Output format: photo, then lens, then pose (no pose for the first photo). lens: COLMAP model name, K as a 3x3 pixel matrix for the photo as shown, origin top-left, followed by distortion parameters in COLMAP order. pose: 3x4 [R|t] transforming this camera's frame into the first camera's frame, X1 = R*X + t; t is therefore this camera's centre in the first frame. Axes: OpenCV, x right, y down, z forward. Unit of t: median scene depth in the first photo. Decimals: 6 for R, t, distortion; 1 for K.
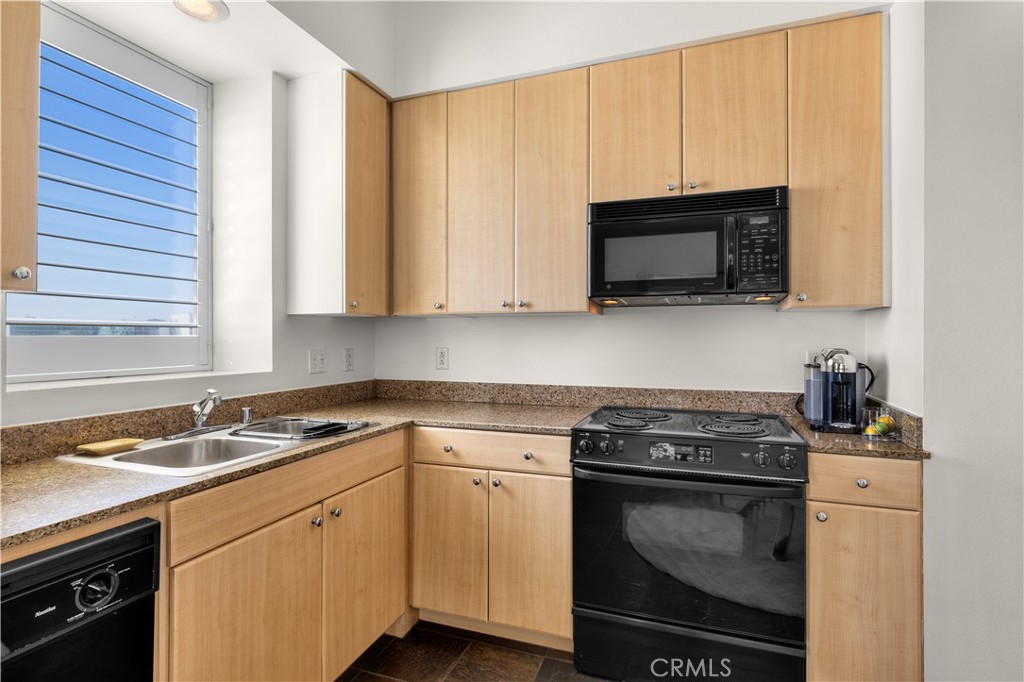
lens RADIAL K [[515.4, 0, 509.8], [0, 515.4, 335.2], [0, 0, 1]] dist [-0.006686, -0.000847]
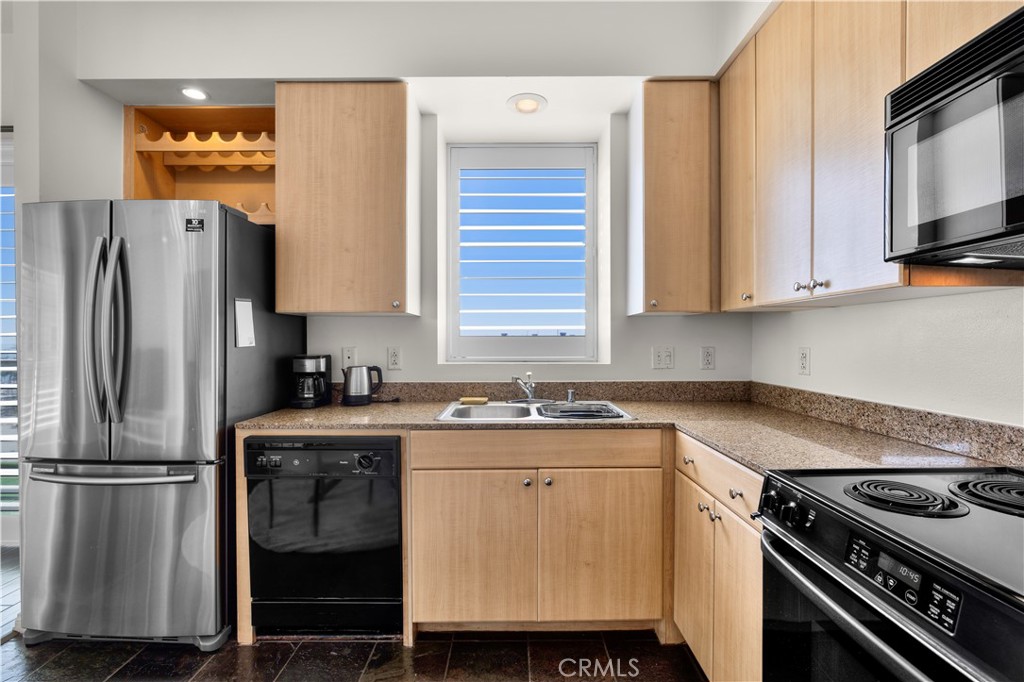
lens RADIAL K [[460.2, 0, 517.3], [0, 460.2, 342.1], [0, 0, 1]] dist [-0.008730, 0.000297]
pose [[0.337549, 0.004776, -0.941296, 0.504033], [0.006732, 0.999949, 0.007487, 0.010003], [0.941284, -0.008864, 0.337500, 0.452674]]
